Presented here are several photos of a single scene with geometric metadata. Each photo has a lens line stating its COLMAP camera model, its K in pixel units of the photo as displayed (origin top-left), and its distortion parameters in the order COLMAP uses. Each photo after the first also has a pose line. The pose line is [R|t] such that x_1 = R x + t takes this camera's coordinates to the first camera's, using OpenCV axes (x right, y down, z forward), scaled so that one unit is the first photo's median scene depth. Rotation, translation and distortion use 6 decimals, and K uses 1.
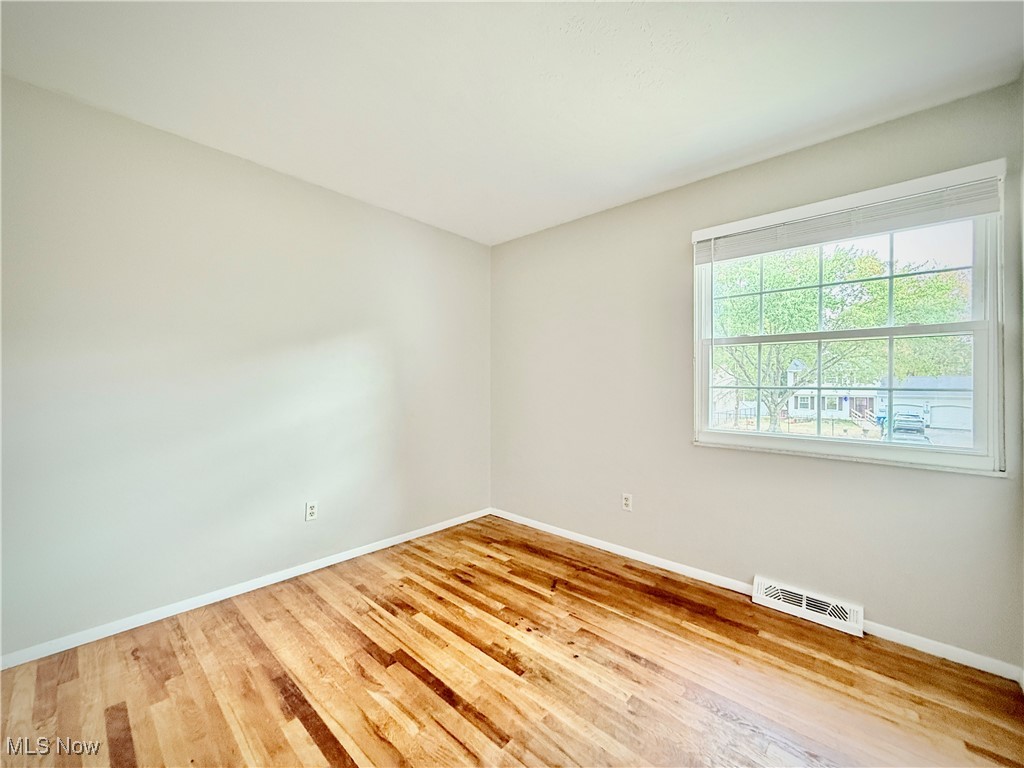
lens RADIAL K [[405.6, 0, 512.0], [0, 405.6, 384.0], [0, 0, 1]] dist [0.002629, 0.000457]
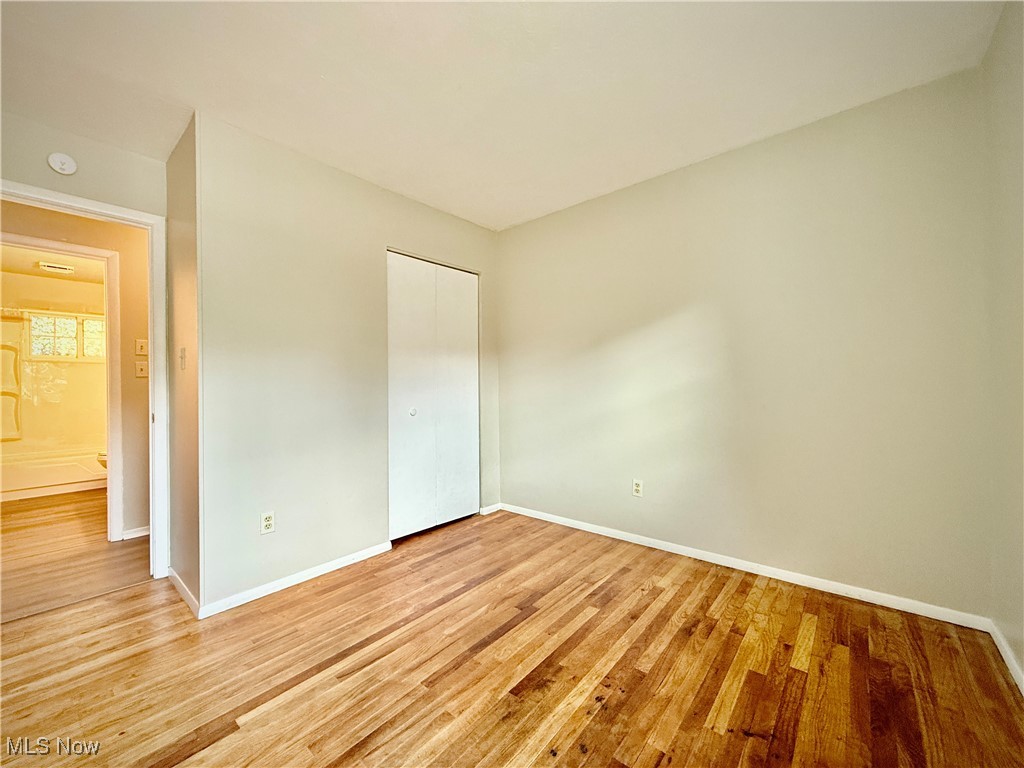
lens RADIAL K [[405.6, 0, 512.0], [0, 405.6, 384.0], [0, 0, 1]] dist [0.002629, 0.000457]
pose [[0.043942, -0.007240, -0.999008, 0.684082], [0.020065, 0.999778, -0.006363, 0.039004], [0.998833, -0.019765, 0.044078, 0.735218]]
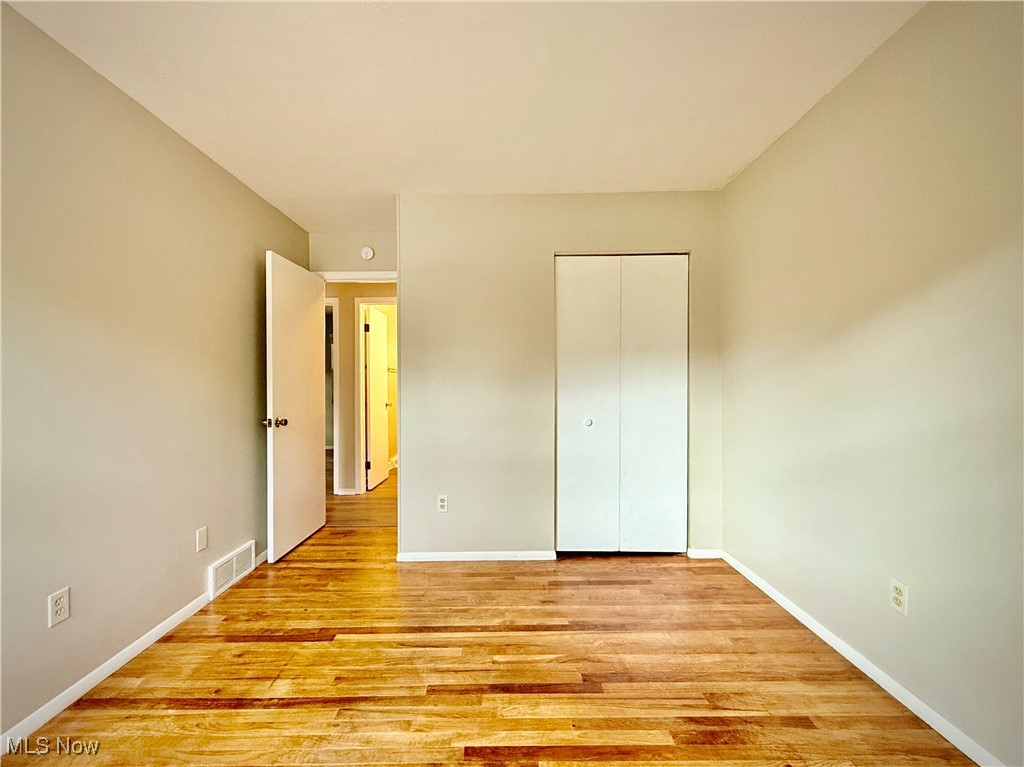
lens RADIAL K [[425.3, 0, 512.0], [0, 425.3, 383.5], [0, 0, 1]] dist [0.002300, 0.000419]
pose [[-0.730748, 0.002244, -0.682643, 0.395587], [0.008301, 0.999950, -0.005599, 0.002576], [0.682596, -0.009758, -0.730730, 1.266549]]
